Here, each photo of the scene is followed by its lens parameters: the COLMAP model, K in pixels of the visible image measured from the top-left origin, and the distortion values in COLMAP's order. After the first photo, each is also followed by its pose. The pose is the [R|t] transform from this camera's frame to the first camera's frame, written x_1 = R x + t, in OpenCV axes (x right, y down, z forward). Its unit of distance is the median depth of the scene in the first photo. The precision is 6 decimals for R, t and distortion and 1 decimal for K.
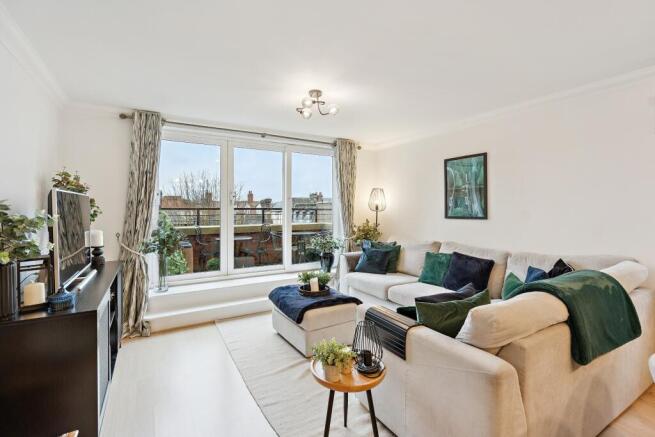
lens RADIAL K [[297.0, 0, 319.2], [0, 297.0, 217.9], [0, 0, 1]] dist [0.001423, 0.000287]
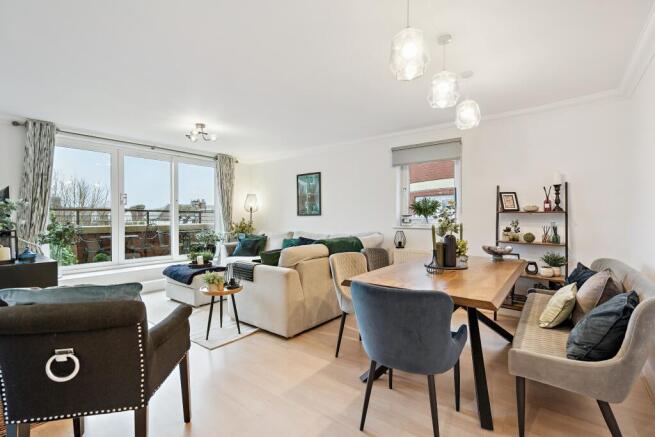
lens RADIAL K [[297.0, 0, 319.2], [0, 297.0, 217.9], [0, 0, 1]] dist [0.001423, 0.000287]
pose [[0.929993, -0.004865, 0.367546, -0.005911], [0.015212, 0.999565, -0.025261, 0.049070], [-0.367264, 0.029084, 0.929662, -0.370242]]
